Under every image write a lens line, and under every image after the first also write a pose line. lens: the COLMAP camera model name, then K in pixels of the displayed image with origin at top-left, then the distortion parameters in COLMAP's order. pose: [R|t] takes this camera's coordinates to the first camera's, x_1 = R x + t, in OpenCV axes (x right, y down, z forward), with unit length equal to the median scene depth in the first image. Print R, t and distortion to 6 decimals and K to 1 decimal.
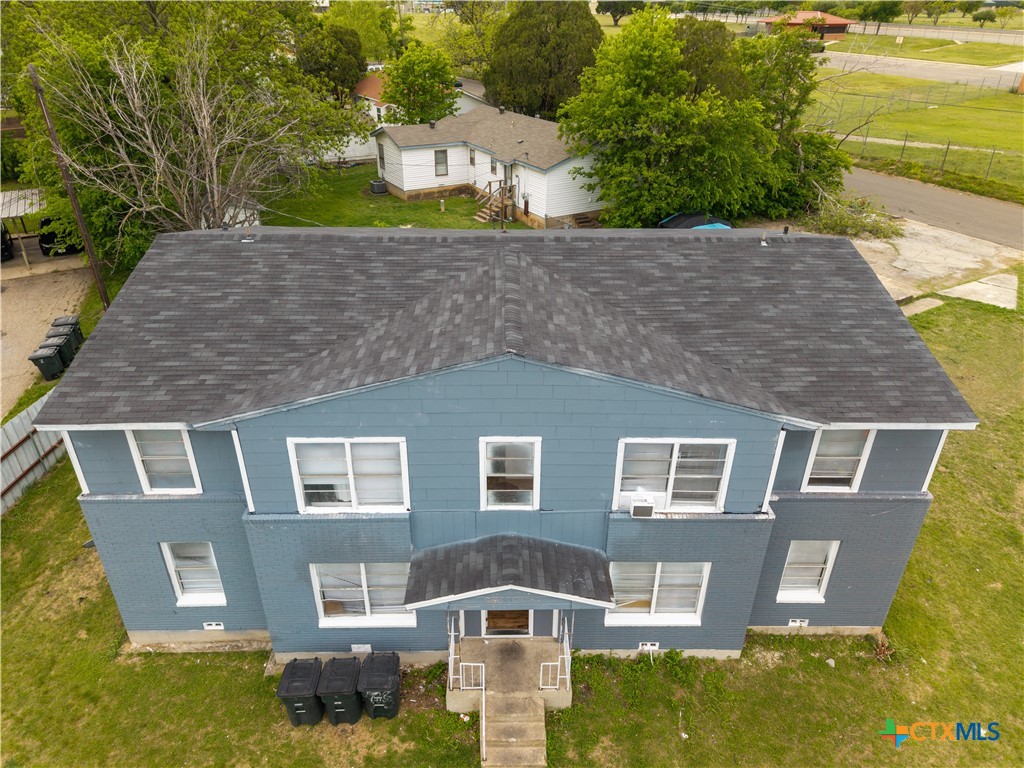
lens RADIAL K [[678.2, 0, 510.5], [0, 678.2, 382.6], [0, 0, 1]] dist [0.077390, -0.073965]
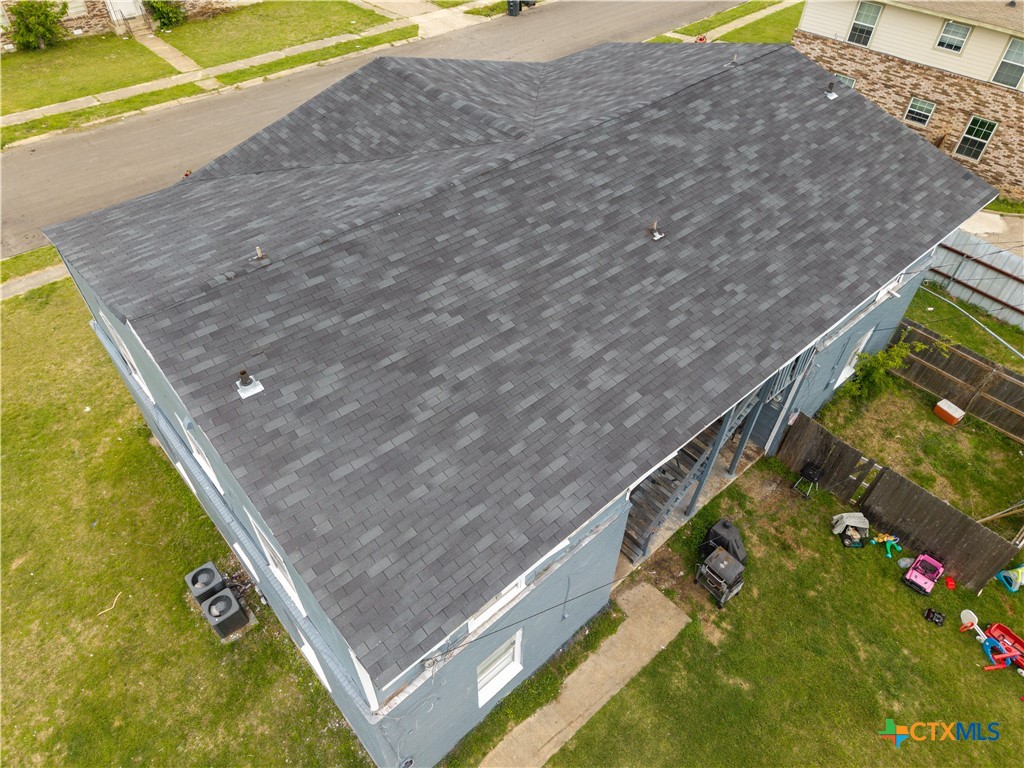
lens RADIAL K [[676.2, 0, 514.5], [0, 676.2, 382.6], [0, 0, 1]] dist [0.073140, -0.060086]
pose [[-0.755694, 0.452488, -0.473478, 0.600492], [-0.337691, 0.350230, 0.873673, -0.894200], [0.561152, 0.820118, -0.111866, 1.432341]]
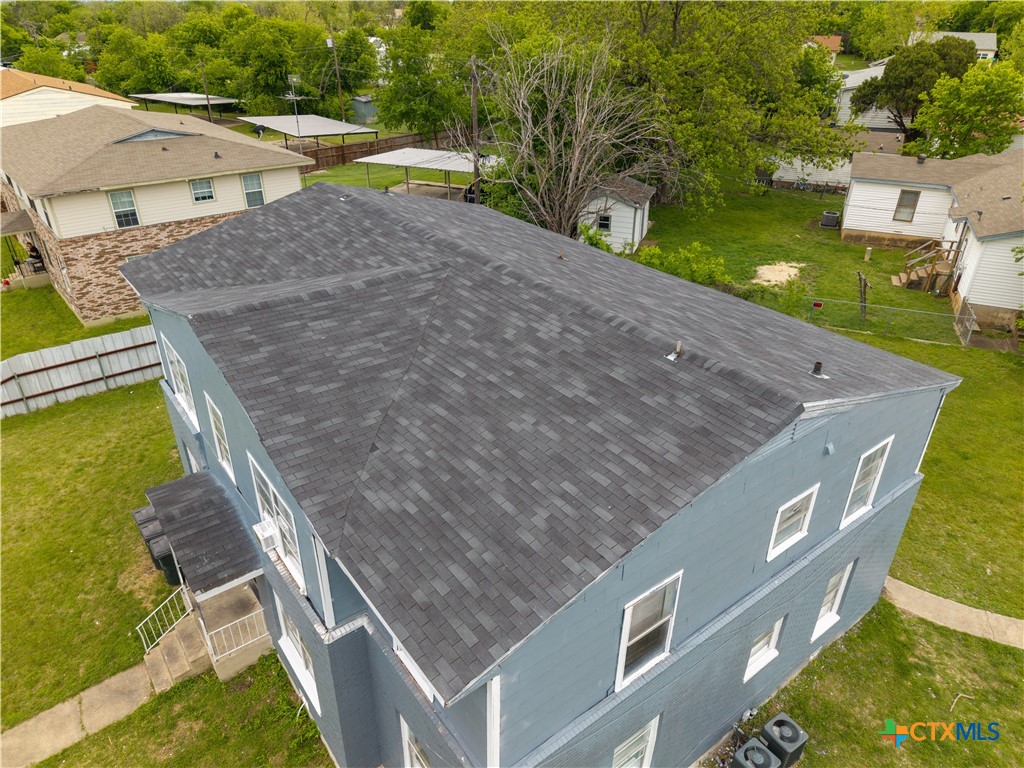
lens RADIAL K [[678.2, 0, 510.5], [0, 678.2, 382.6], [0, 0, 1]] dist [0.077390, -0.073965]
pose [[0.592215, 0.386396, -0.707092, 0.827258], [-0.396732, 0.903614, 0.161509, -0.245418], [0.701345, 0.184878, 0.688429, 0.475321]]
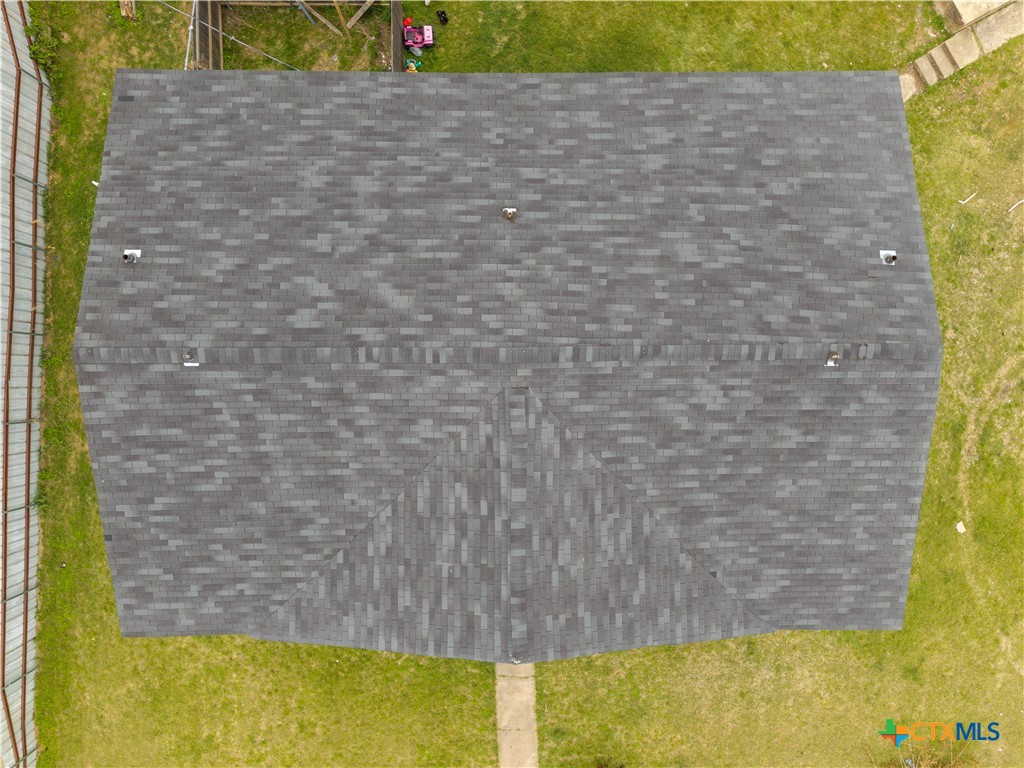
lens RADIAL K [[678.2, 0, 510.5], [0, 678.2, 382.6], [0, 0, 1]] dist [0.077390, -0.073965]
pose [[0.999944, 0.007533, 0.007393, -0.015660], [-0.010108, 0.481860, 0.876190, -0.980211], [0.003038, -0.876216, 0.481909, 0.642367]]
